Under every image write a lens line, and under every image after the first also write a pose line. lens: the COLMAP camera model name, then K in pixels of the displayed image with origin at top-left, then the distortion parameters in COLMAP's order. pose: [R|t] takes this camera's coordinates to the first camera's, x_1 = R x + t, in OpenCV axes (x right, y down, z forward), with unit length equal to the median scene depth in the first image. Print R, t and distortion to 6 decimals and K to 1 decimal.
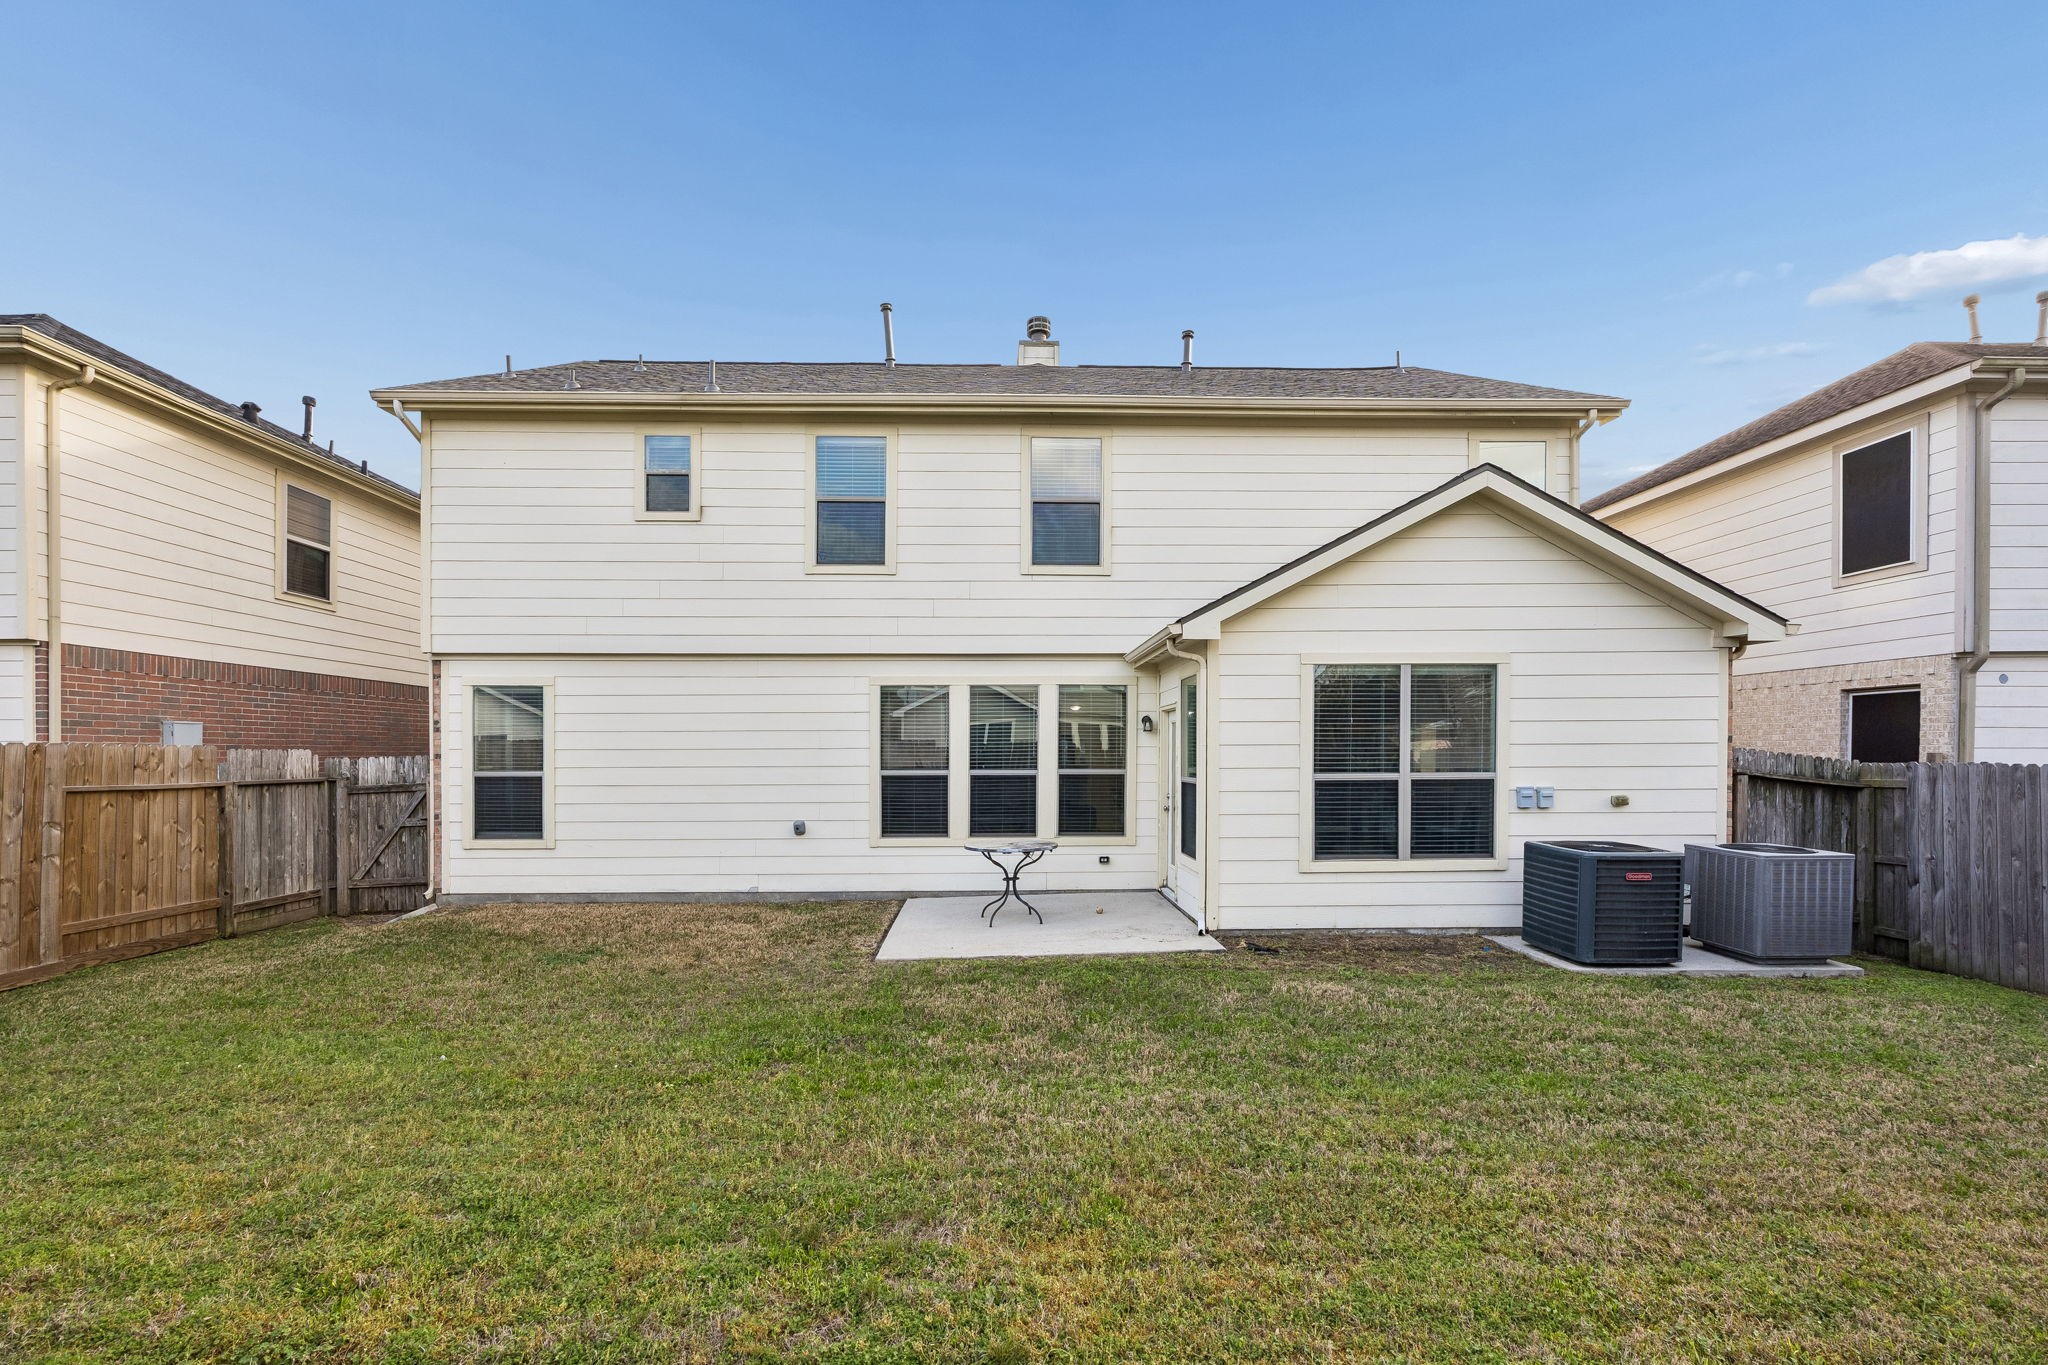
lens RADIAL K [[890.6, 0, 1021.0], [0, 890.6, 757.5], [0, 0, 1]] dist [0.000947, 0.000118]
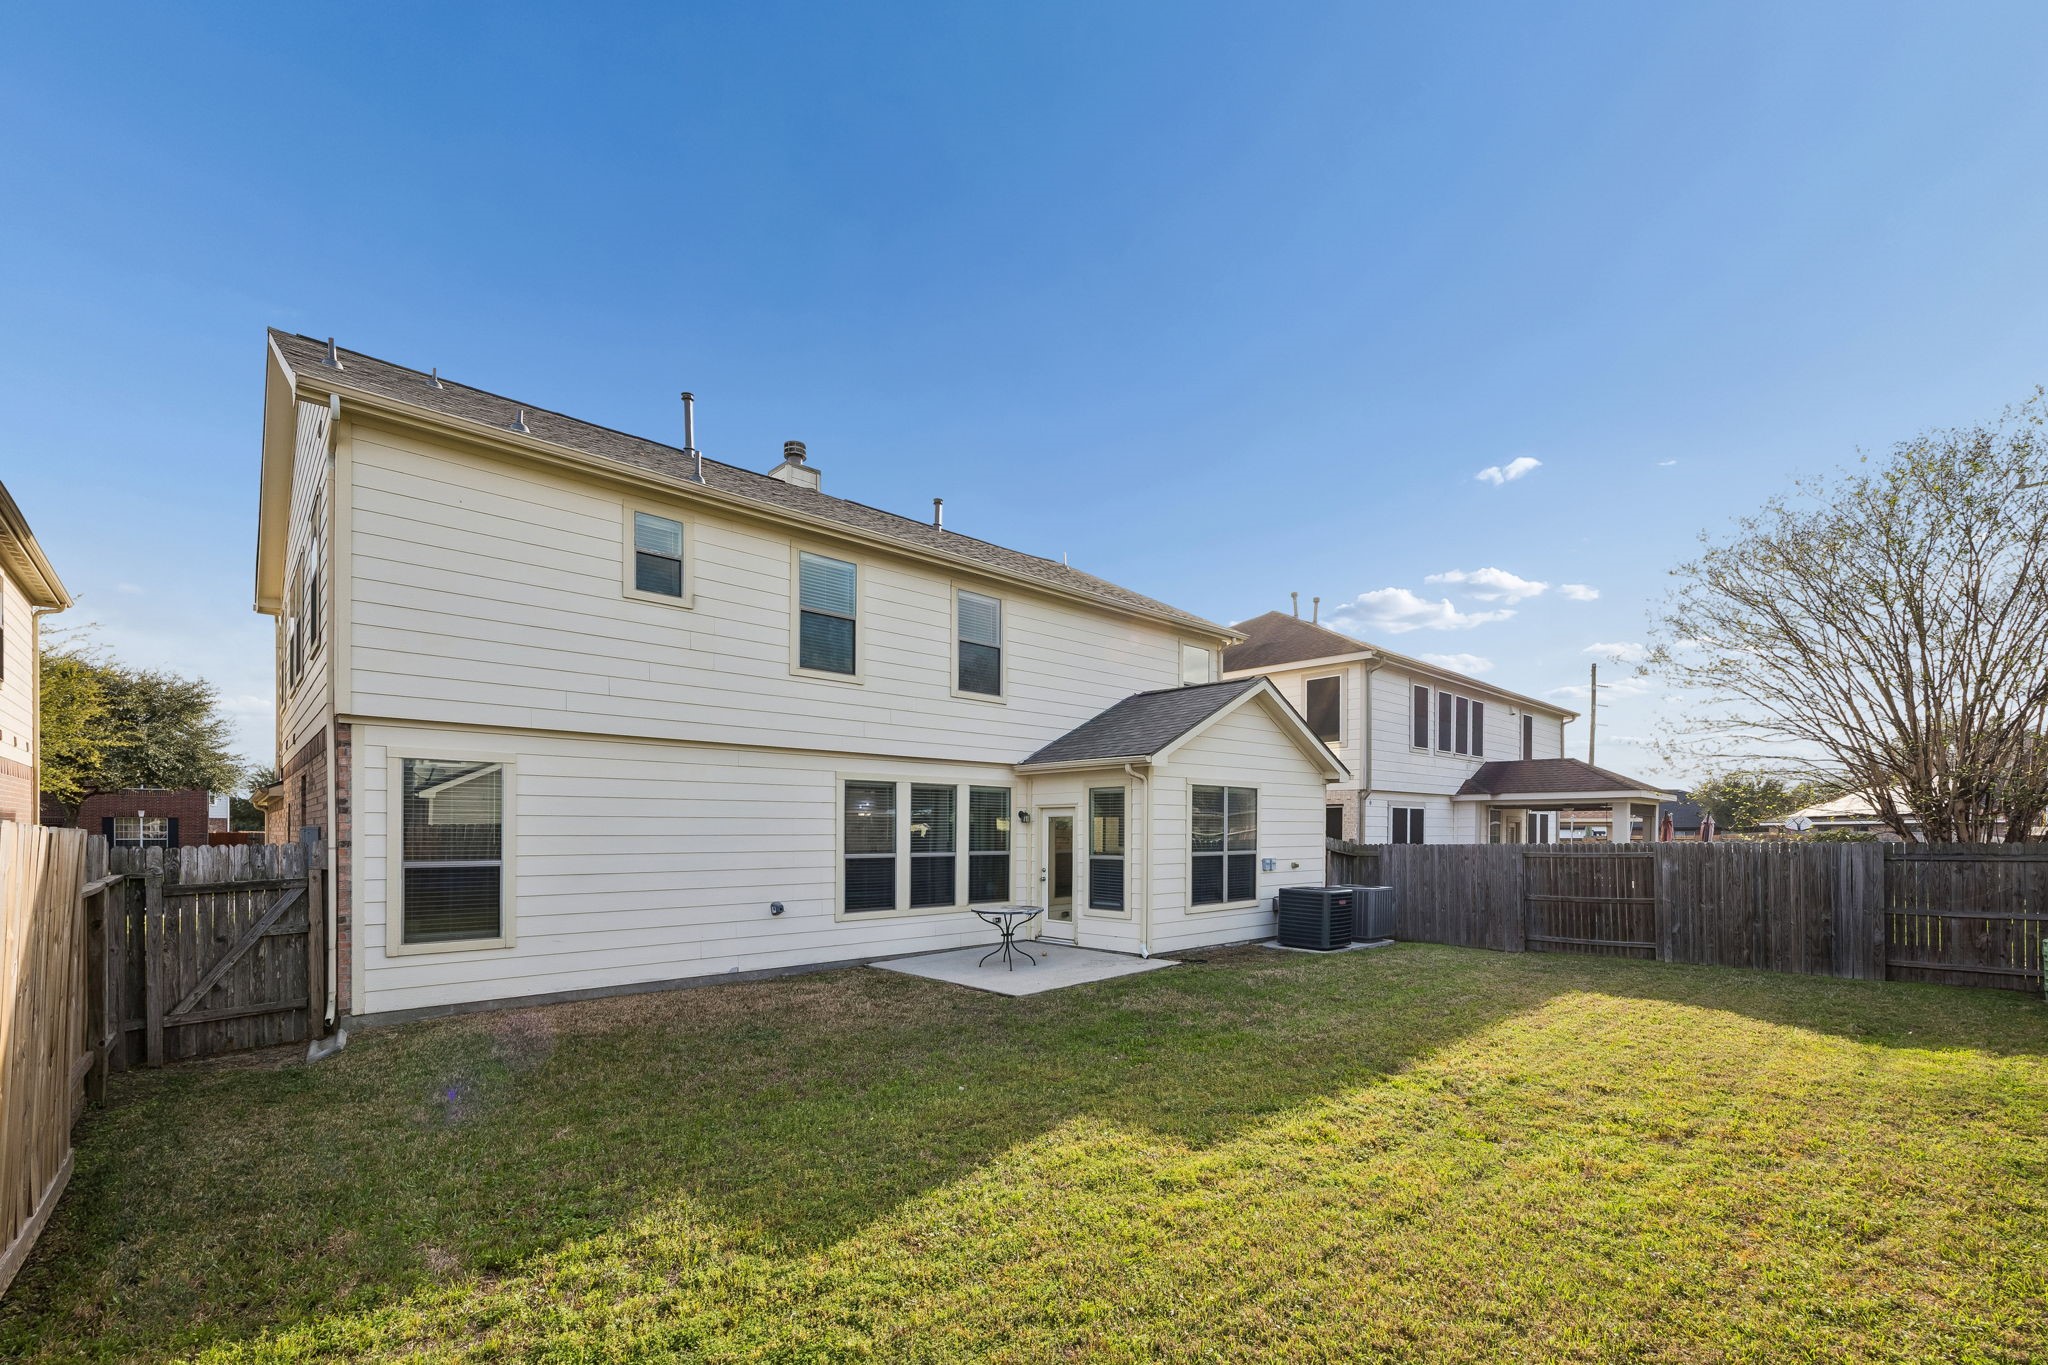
lens RADIAL K [[863.5, 0, 1024.2], [0, 863.5, 837.2], [0, 0, 1]] dist [0.000579, 0.000197]
pose [[0.752624, 0.000136, 0.658450, -0.713344], [0.001045, 0.999998, -0.001400, -0.005610], [-0.658449, 0.001741, 0.752623, 0.018134]]
